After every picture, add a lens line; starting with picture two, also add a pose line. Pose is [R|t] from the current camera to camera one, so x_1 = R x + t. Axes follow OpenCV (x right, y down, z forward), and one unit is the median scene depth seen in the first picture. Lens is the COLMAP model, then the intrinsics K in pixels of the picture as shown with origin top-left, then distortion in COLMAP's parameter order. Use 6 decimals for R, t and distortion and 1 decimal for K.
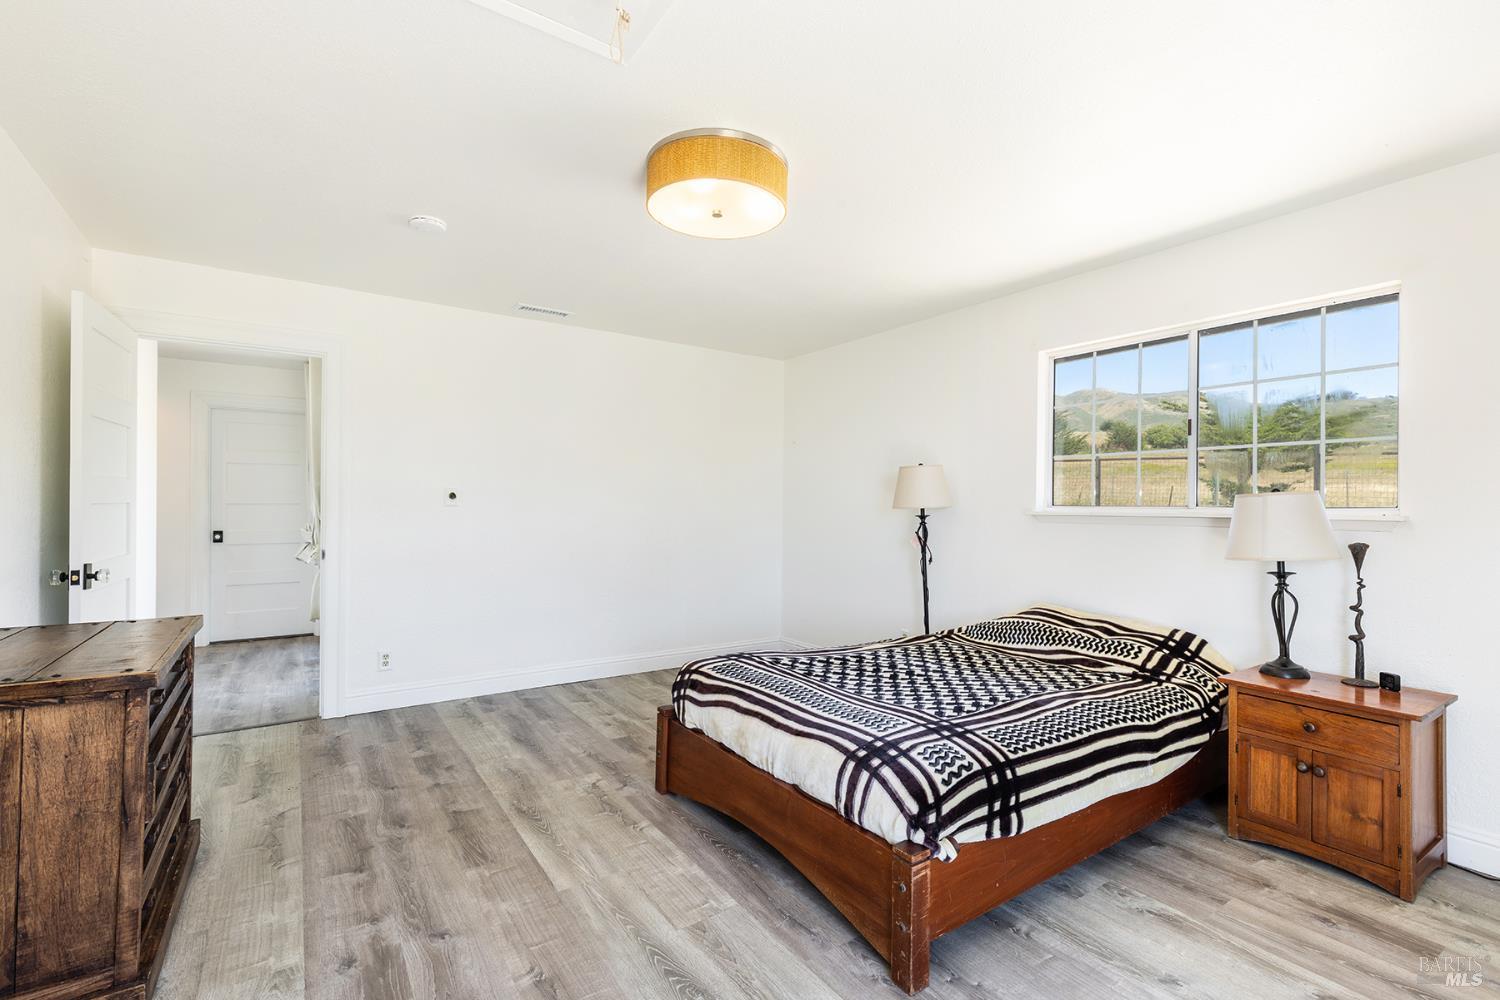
lens RADIAL K [[672.2, 0, 770.0], [0, 672.2, 503.2], [0, 0, 1]] dist [-0.000123, 0.001337]
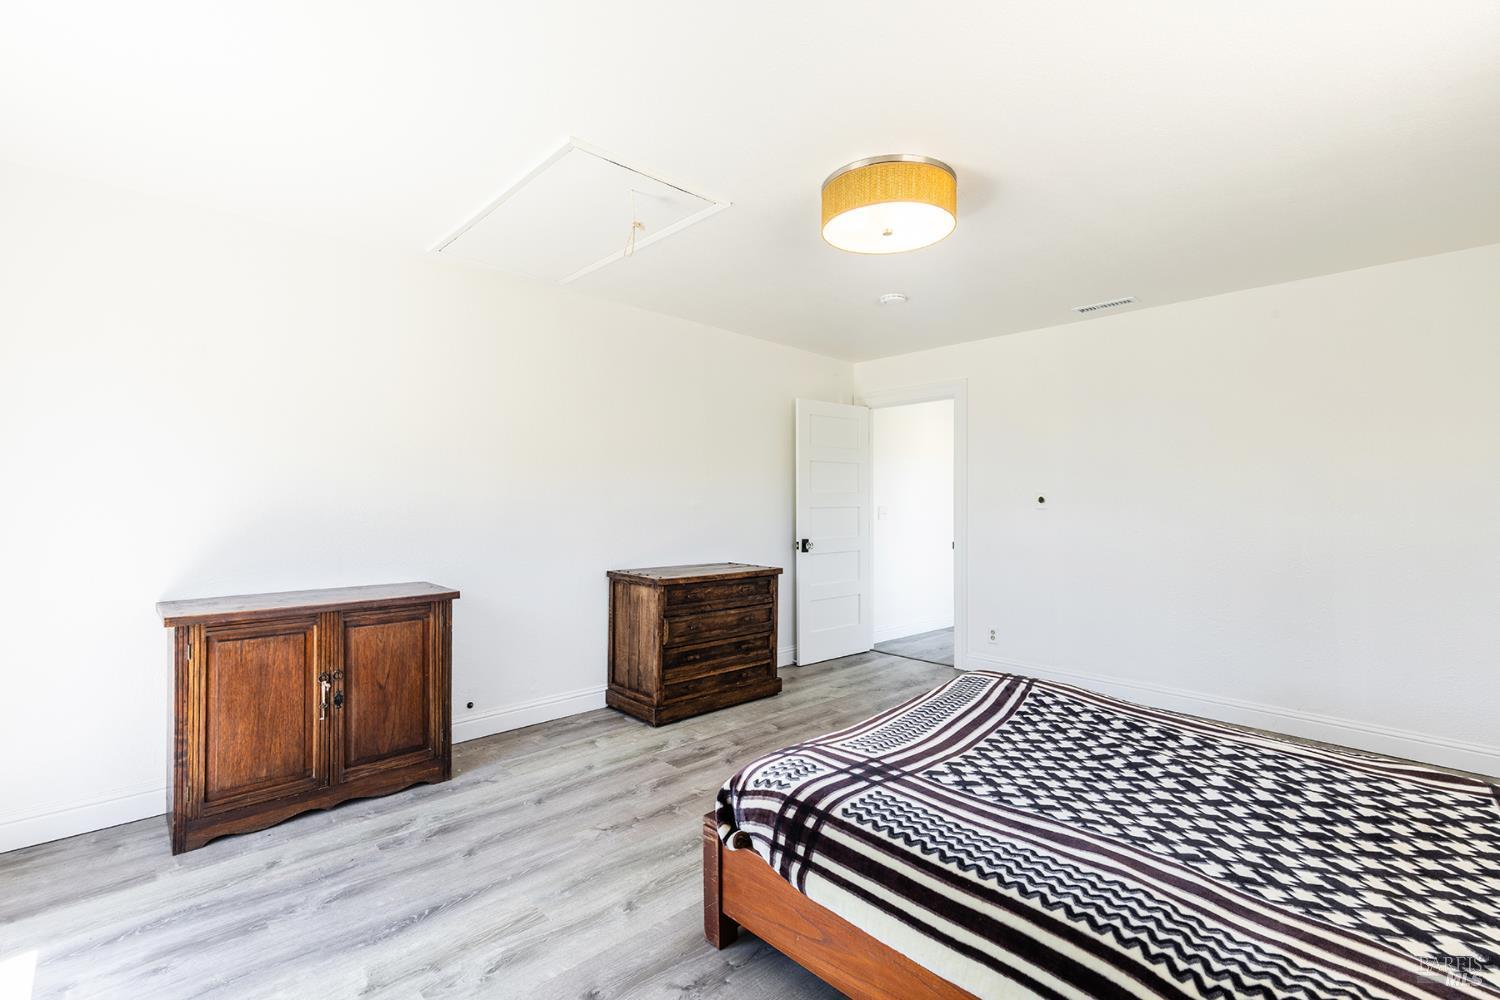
lens RADIAL K [[672.2, 0, 752.7], [0, 672.2, 502.6], [0, 0, 1]] dist [-0.000123, 0.001337]
pose [[0.149439, -0.010418, -0.988716, 1.025192], [0.001204, 0.999946, -0.010354, 0.008021], [0.988770, 0.000357, 0.149444, 0.692442]]
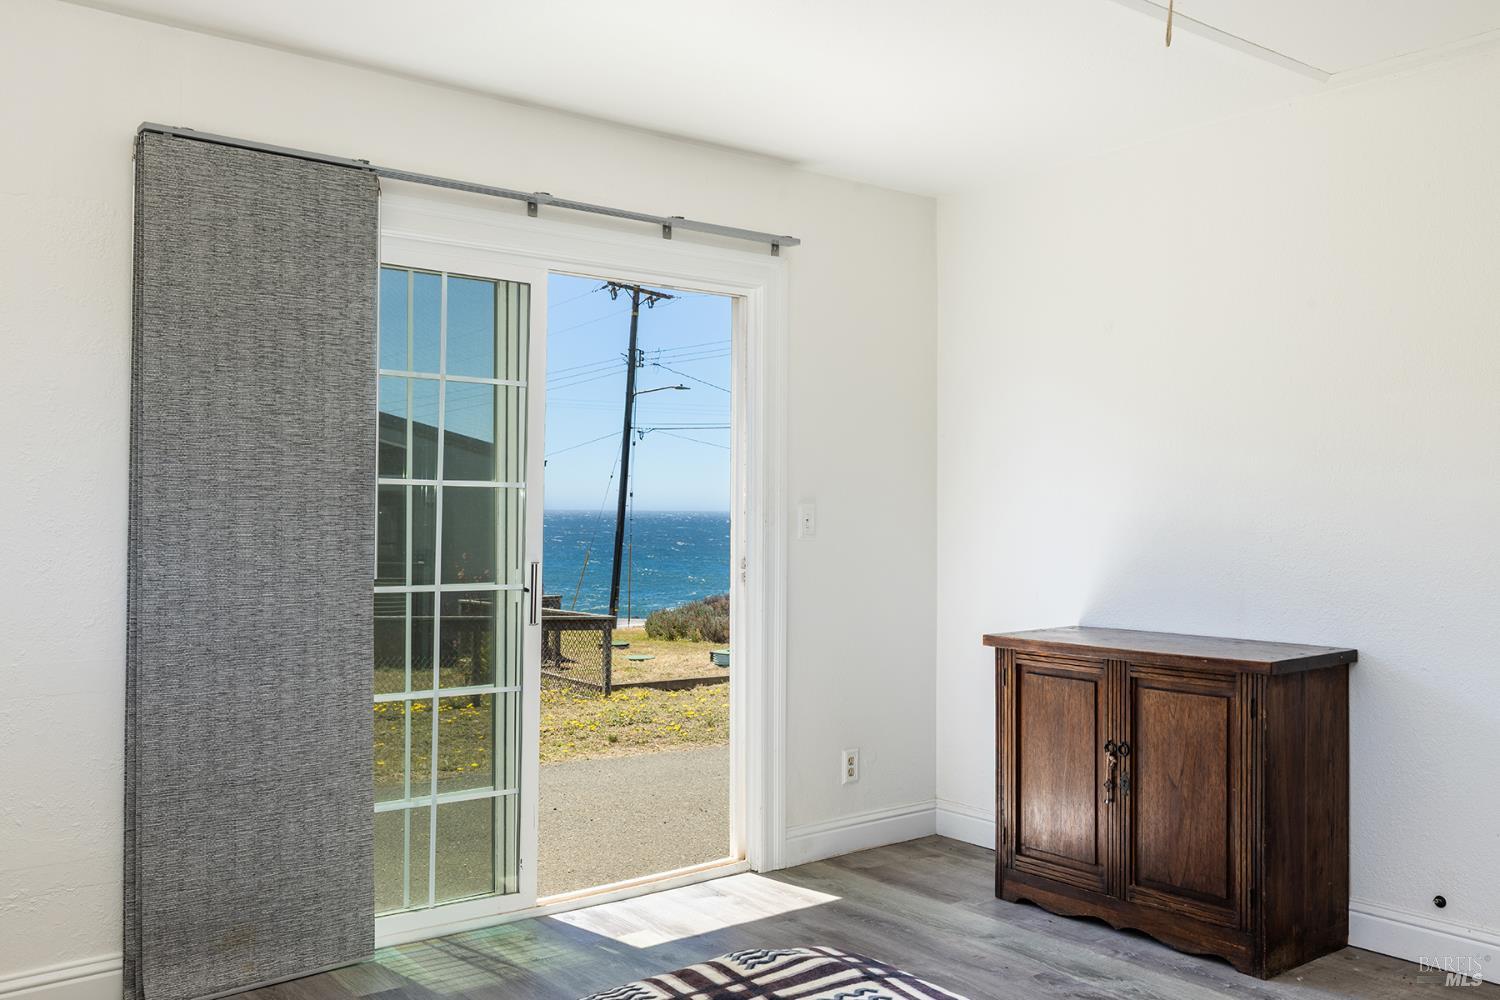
lens RADIAL K [[1292.8, 0, 753.2], [0, 1292.8, 501.1], [0, 0, 1]] dist [-0.010901, 0.019189]
pose [[-0.998308, -0.011763, -0.056939, 0.284299], [-0.011193, 0.999884, -0.010334, 0.004737], [0.057054, -0.009679, -0.998324, 1.805060]]
